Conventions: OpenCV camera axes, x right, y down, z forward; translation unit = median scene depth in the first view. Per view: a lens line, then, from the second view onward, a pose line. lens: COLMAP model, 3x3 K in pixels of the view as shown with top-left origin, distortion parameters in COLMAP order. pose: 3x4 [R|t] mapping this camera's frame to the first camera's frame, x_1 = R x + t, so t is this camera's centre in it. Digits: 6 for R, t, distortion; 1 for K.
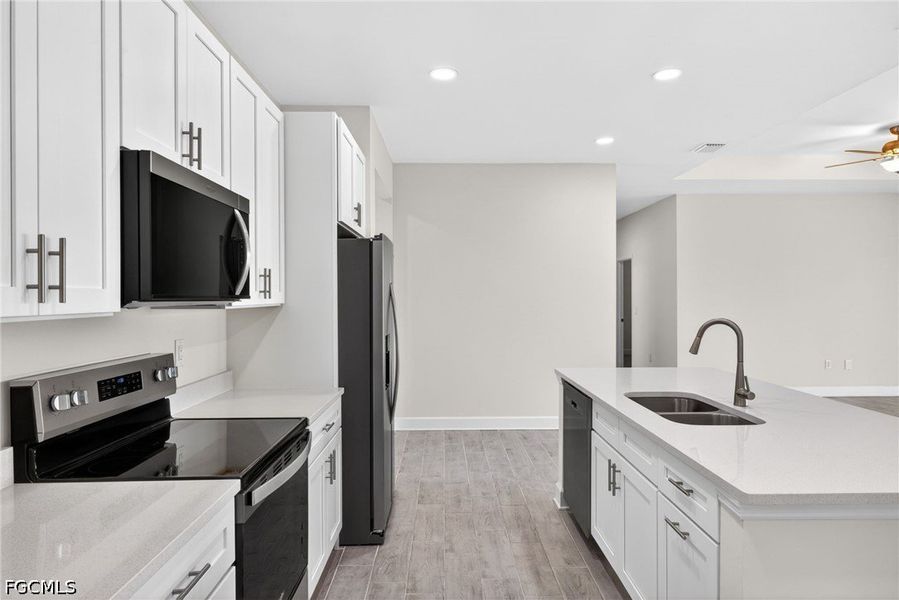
lens RADIAL K [[540.6, 0, 449.5], [0, 540.6, 300.0], [0, 0, 1]] dist [0.001160, -0.000026]
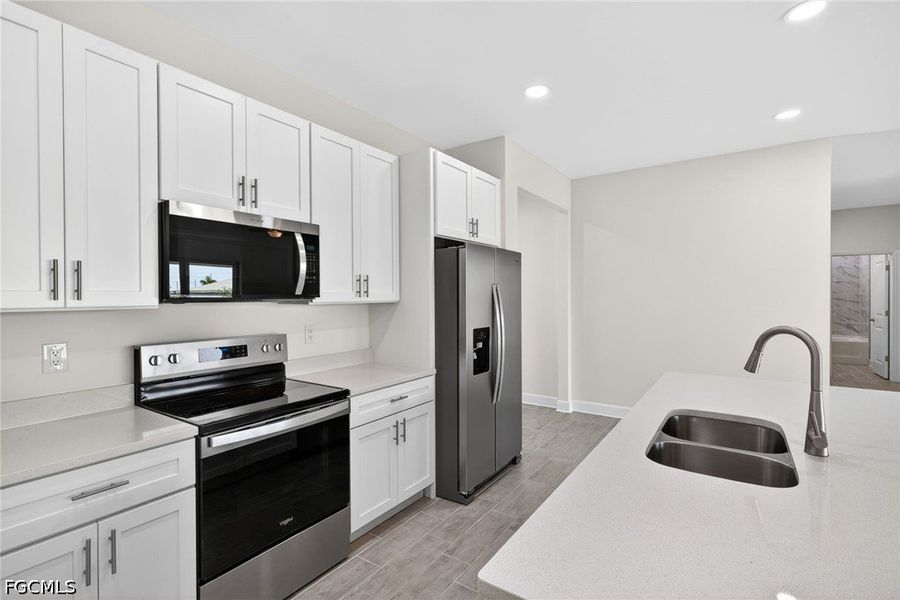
lens RADIAL K [[413.4, 0, 450.0], [0, 413.4, 300.0], [0, 0, 1]] dist [-0.000363, 0.000034]
pose [[0.816325, 0.006357, -0.577558, 0.453779], [-0.002848, 0.999972, 0.006981, -0.003509], [0.577586, -0.004054, 0.816320, 0.300520]]
